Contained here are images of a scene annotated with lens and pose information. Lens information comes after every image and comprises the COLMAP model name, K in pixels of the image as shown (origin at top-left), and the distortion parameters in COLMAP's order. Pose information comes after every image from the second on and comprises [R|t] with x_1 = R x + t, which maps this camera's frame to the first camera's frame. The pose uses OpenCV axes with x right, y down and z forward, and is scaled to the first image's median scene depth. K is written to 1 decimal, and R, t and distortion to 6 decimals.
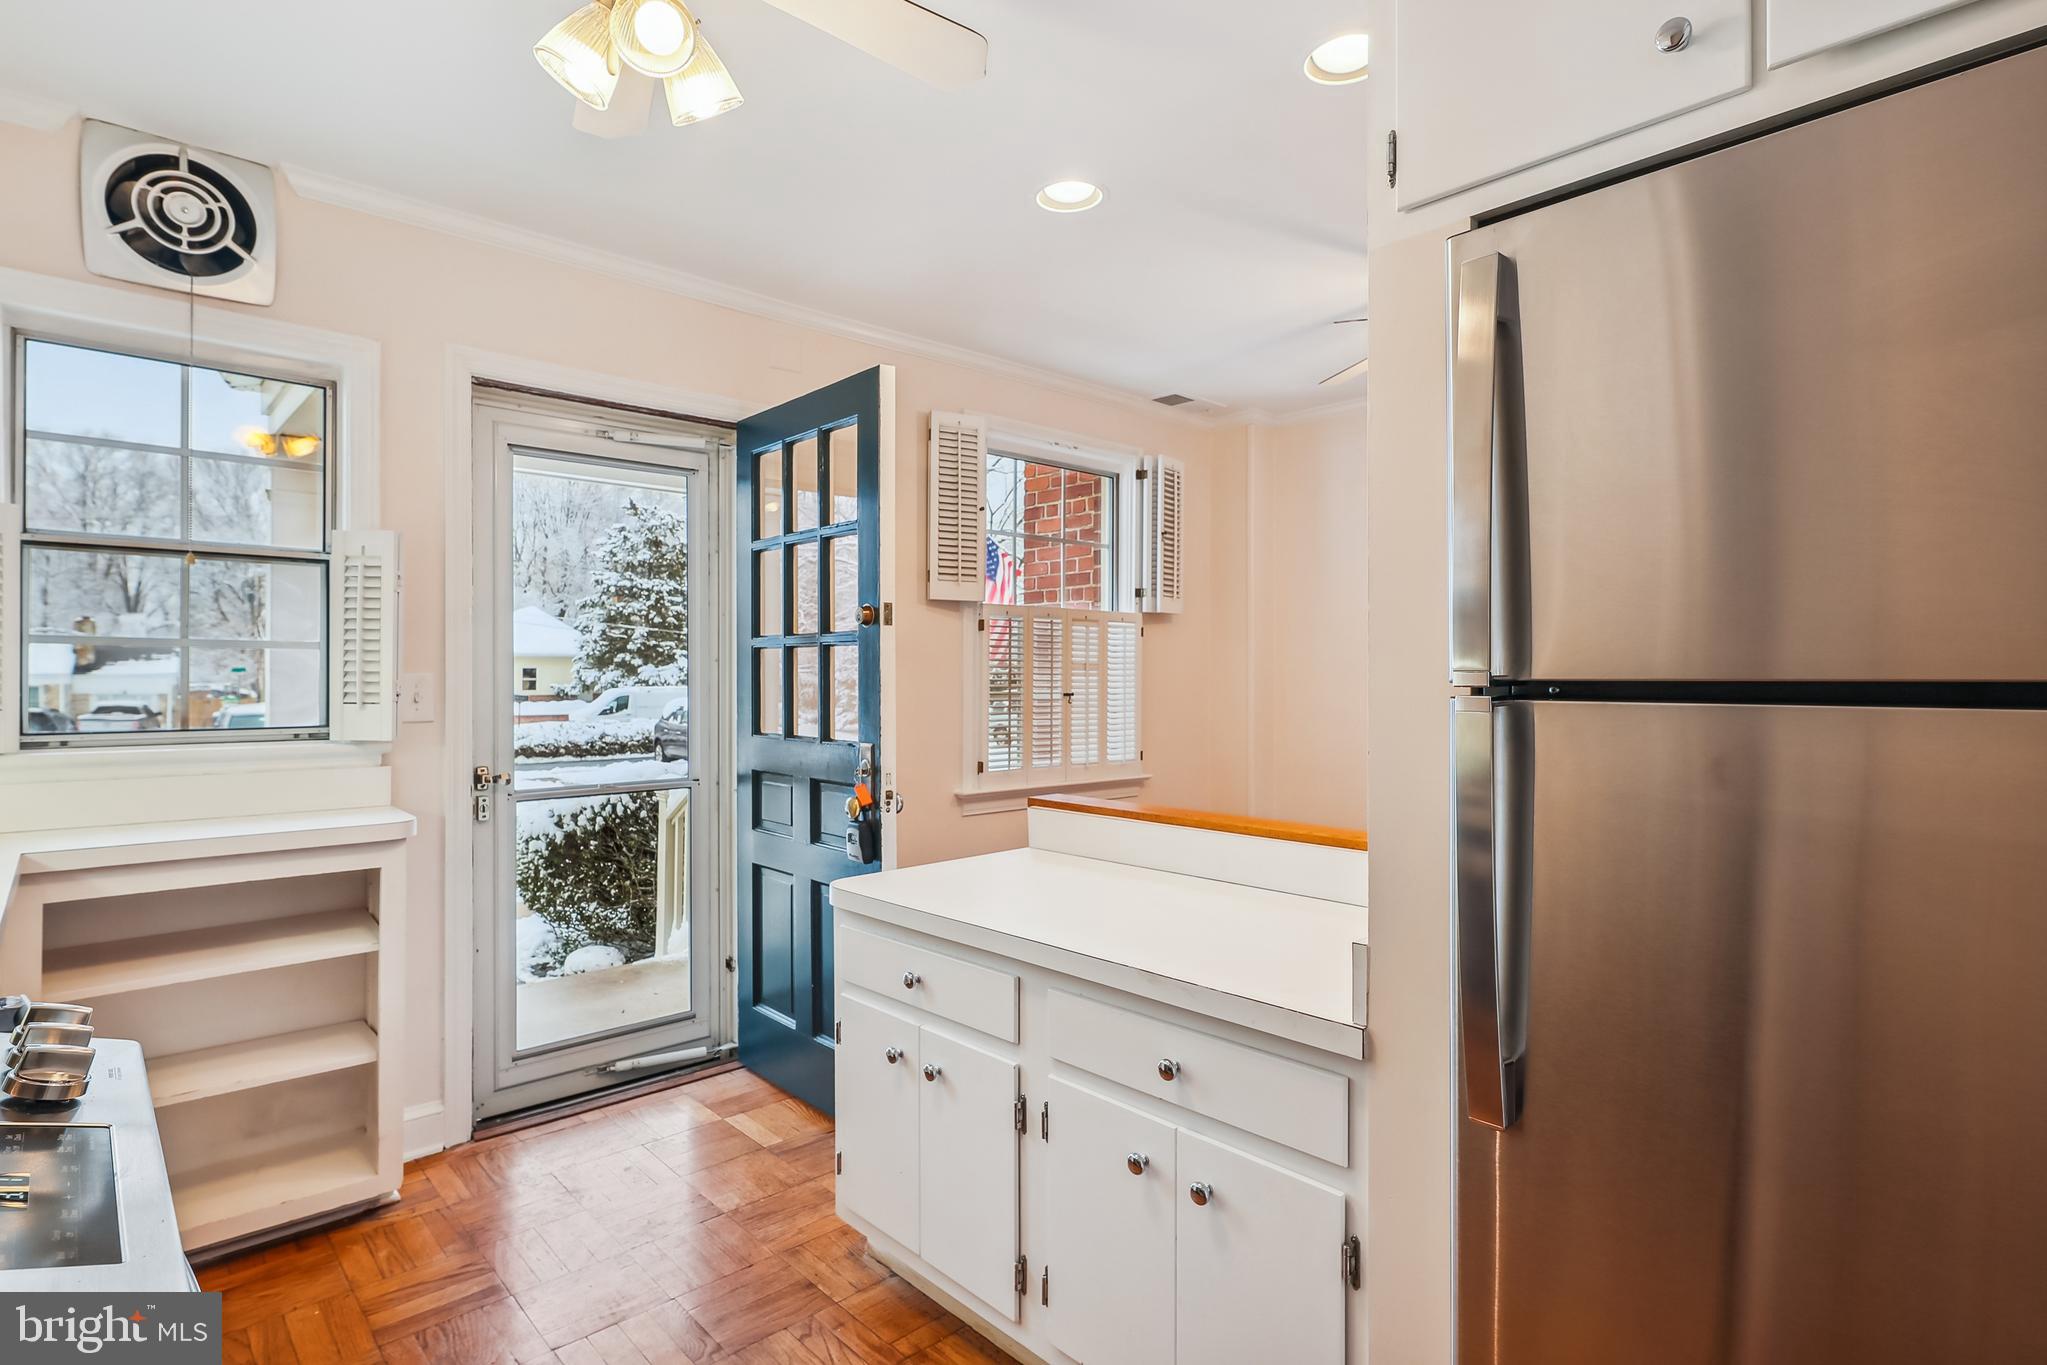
lens RADIAL K [[1045.3, 0, 1013.6], [0, 1045.3, 656.4], [0, 0, 1]] dist [-0.001980, 0.000061]
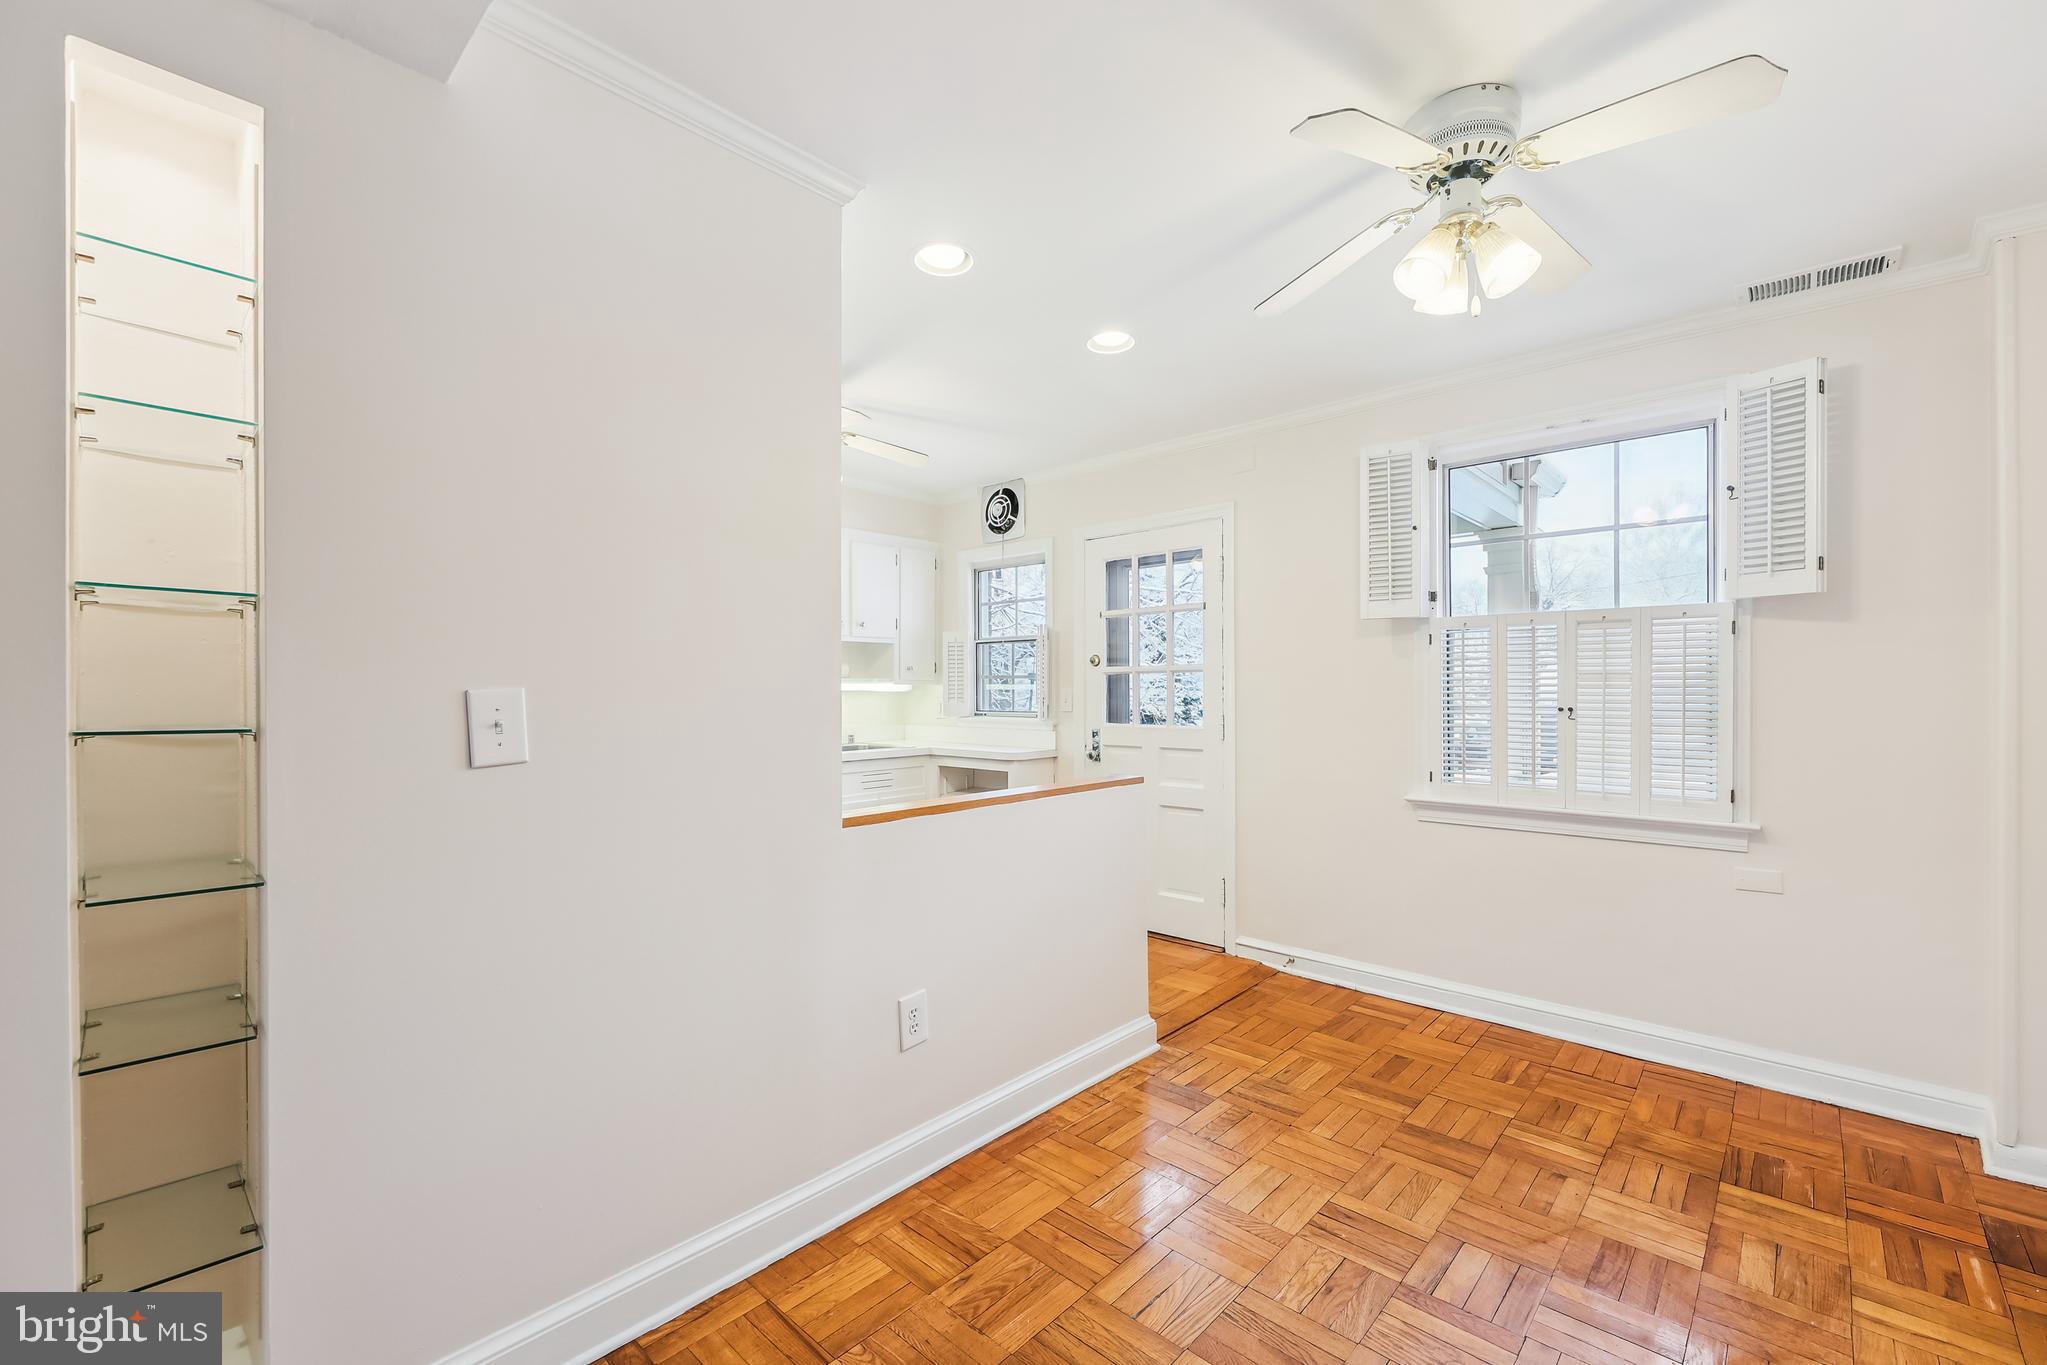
lens RADIAL K [[838.2, 0, 1021.7], [0, 838.2, 692.3], [0, 0, 1]] dist [-0.004666, 0.000086]
pose [[0.084647, -0.006977, -0.996387, 1.285982], [0.013422, 0.999893, -0.005861, 0.036999], [0.996321, -0.012878, 0.084732, 0.878861]]
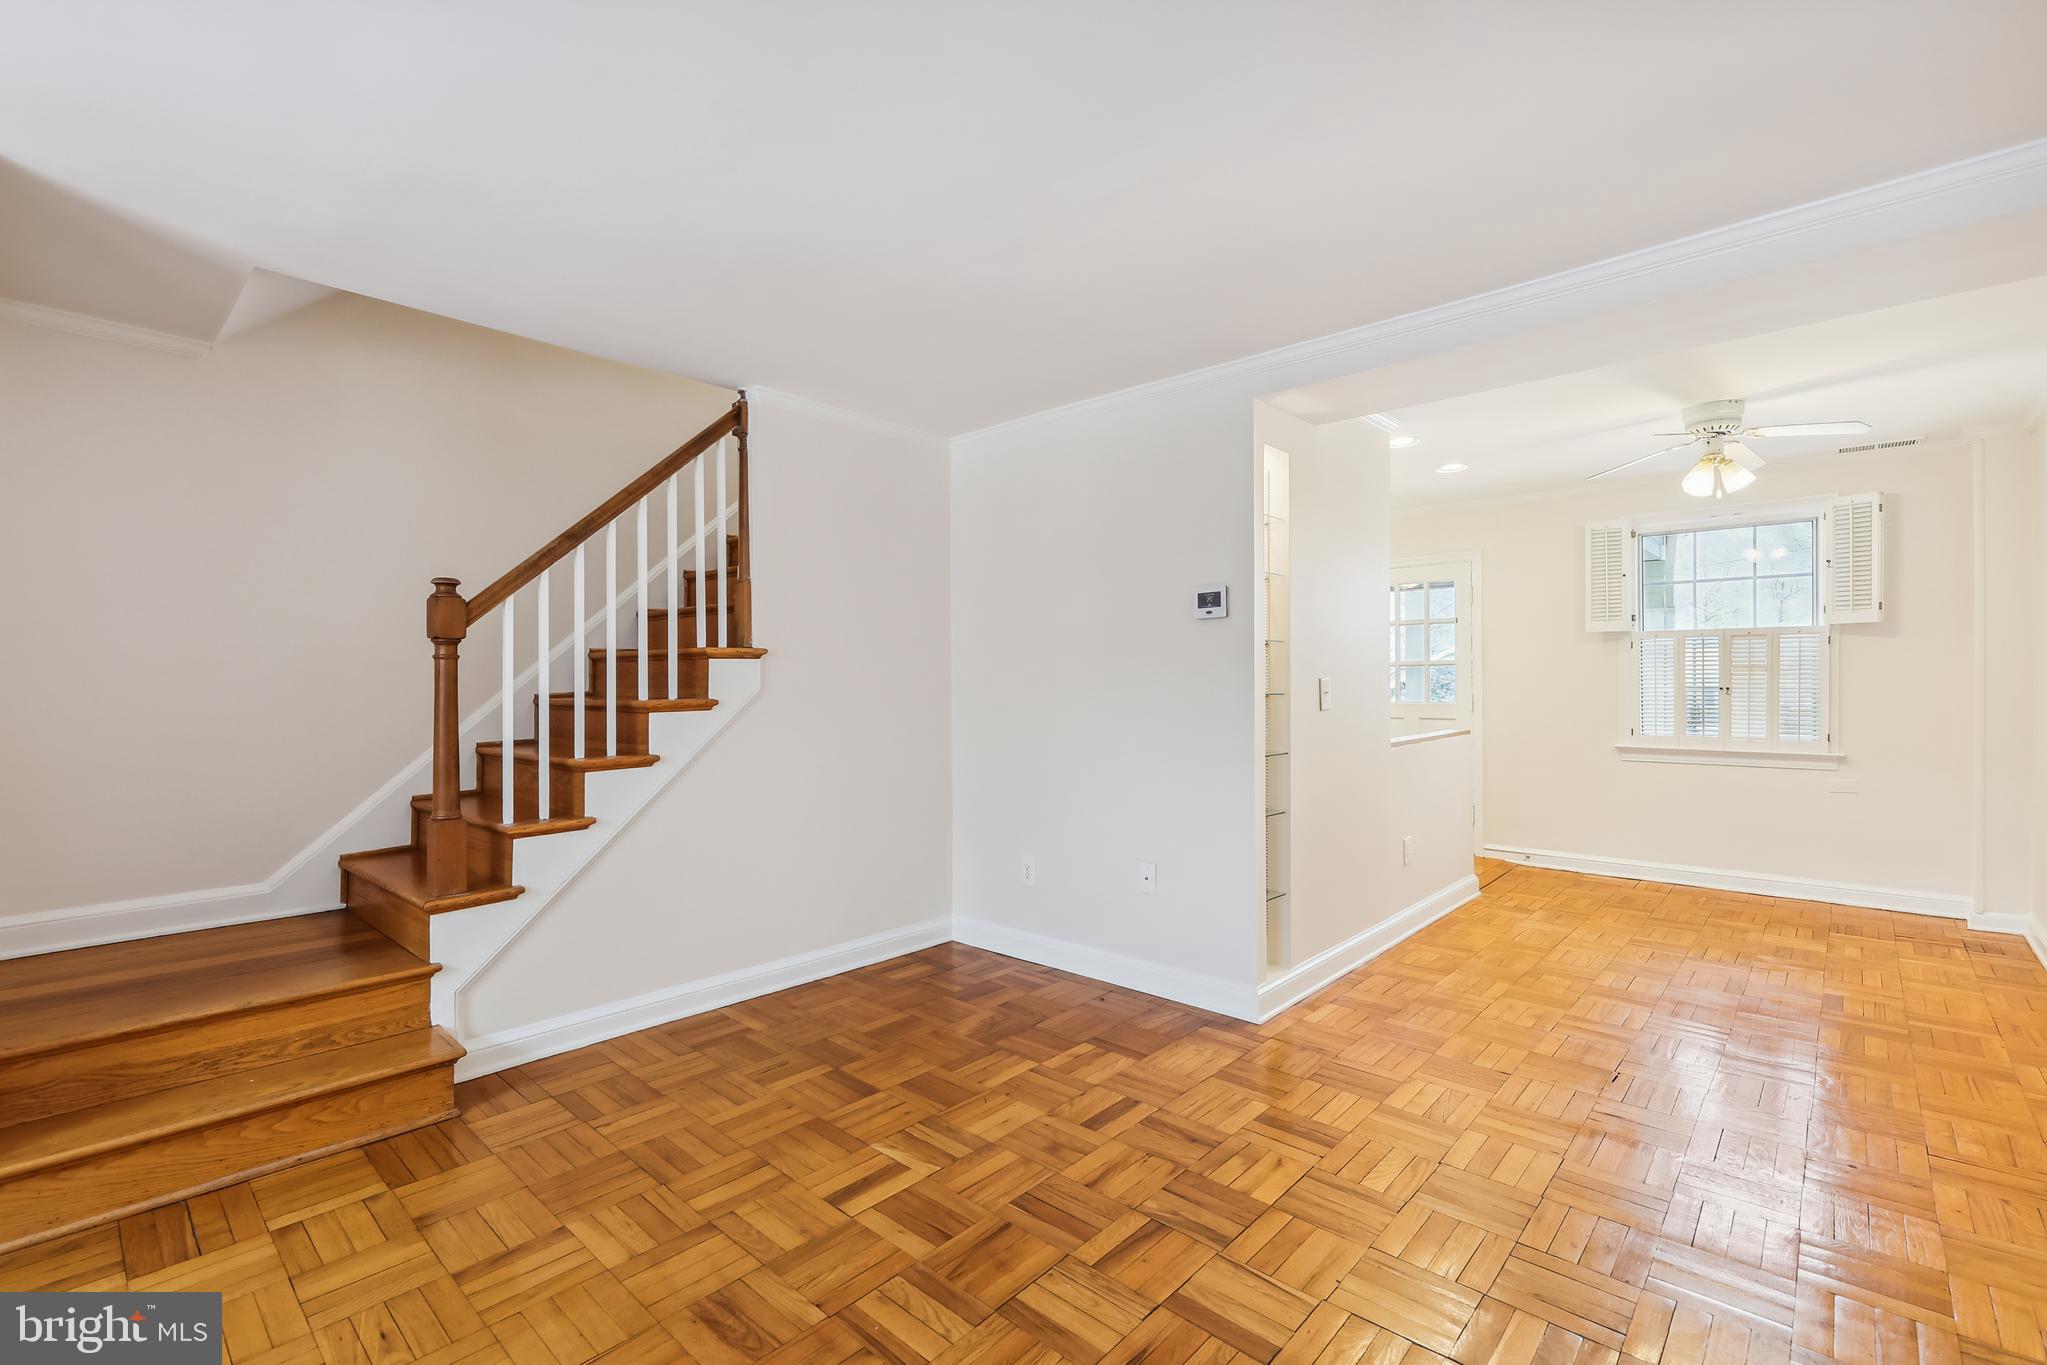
lens RADIAL K [[901.7, 0, 1023.5], [0, 901.7, 682.5], [0, 0, 1]] dist [0.001375, 0.000416]
pose [[0.096838, -0.006874, -0.995276, 2.162381], [0.015394, 0.999867, -0.005407, 0.037036], [0.995181, -0.014798, 0.096931, -0.147956]]
